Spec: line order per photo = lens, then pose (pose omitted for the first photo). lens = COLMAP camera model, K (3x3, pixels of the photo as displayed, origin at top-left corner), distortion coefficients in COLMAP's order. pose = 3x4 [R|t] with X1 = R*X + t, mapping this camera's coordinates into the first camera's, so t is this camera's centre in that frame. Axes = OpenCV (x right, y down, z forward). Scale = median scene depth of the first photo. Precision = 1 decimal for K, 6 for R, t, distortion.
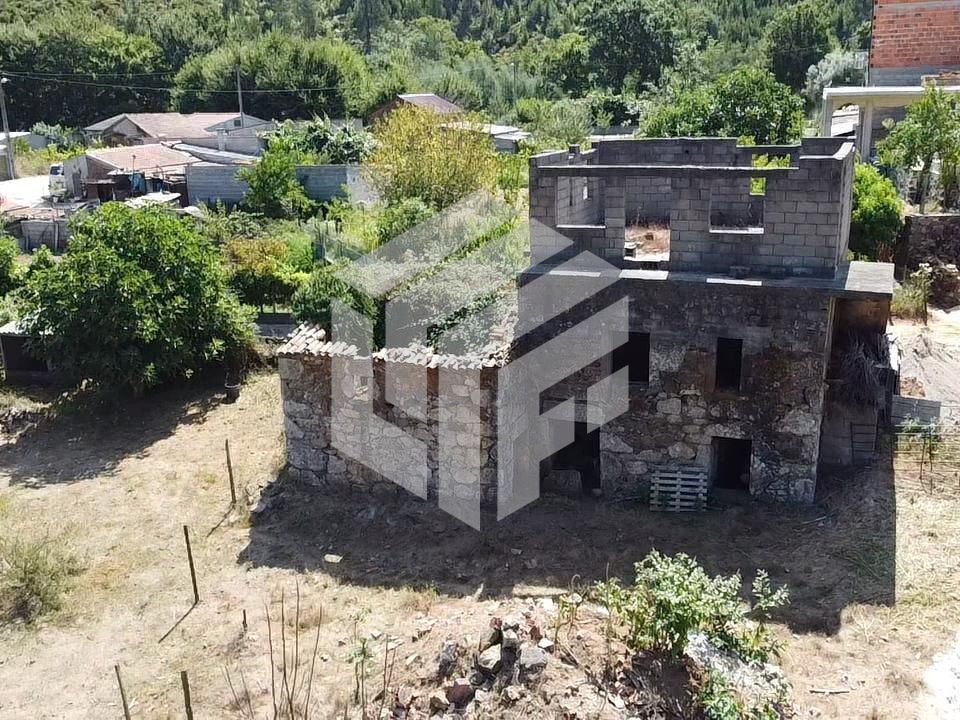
lens RADIAL K [[961.1, 0, 480.0], [0, 961.1, 360.0], [0, 0, 1]] dist [-0.004013, -0.008042]
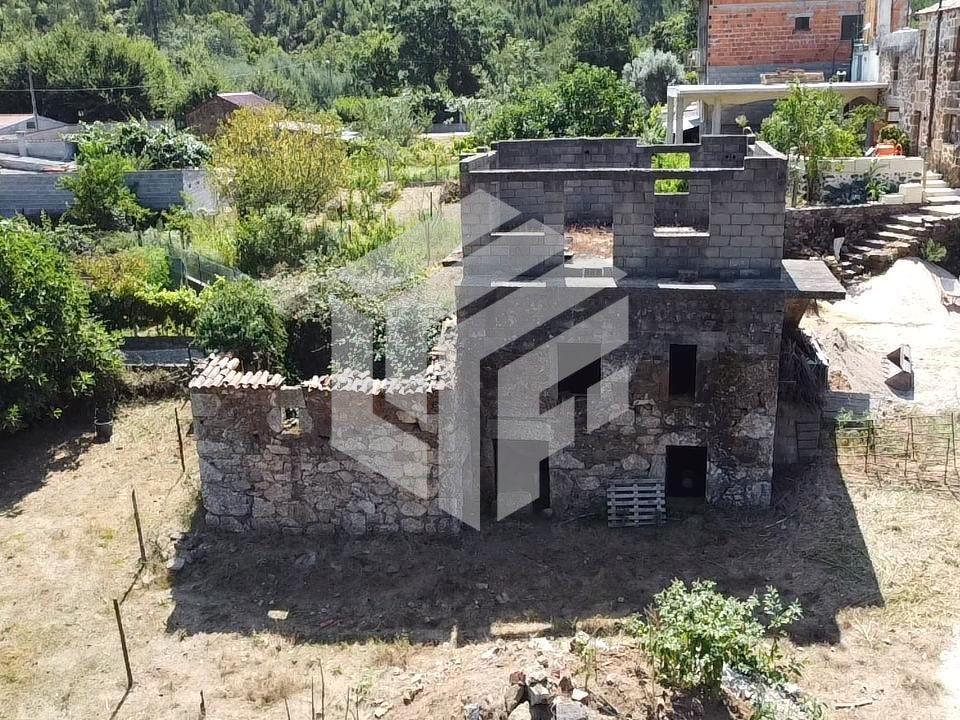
lens RADIAL K [[961.1, 0, 480.0], [0, 961.1, 360.0], [0, 0, 1]] dist [-0.004013, -0.008042]
pose [[0.977761, -0.059076, 0.201228, -0.128206], [0.058581, 0.998247, 0.008421, -0.025213], [-0.201373, 0.003555, 0.979508, 0.081115]]
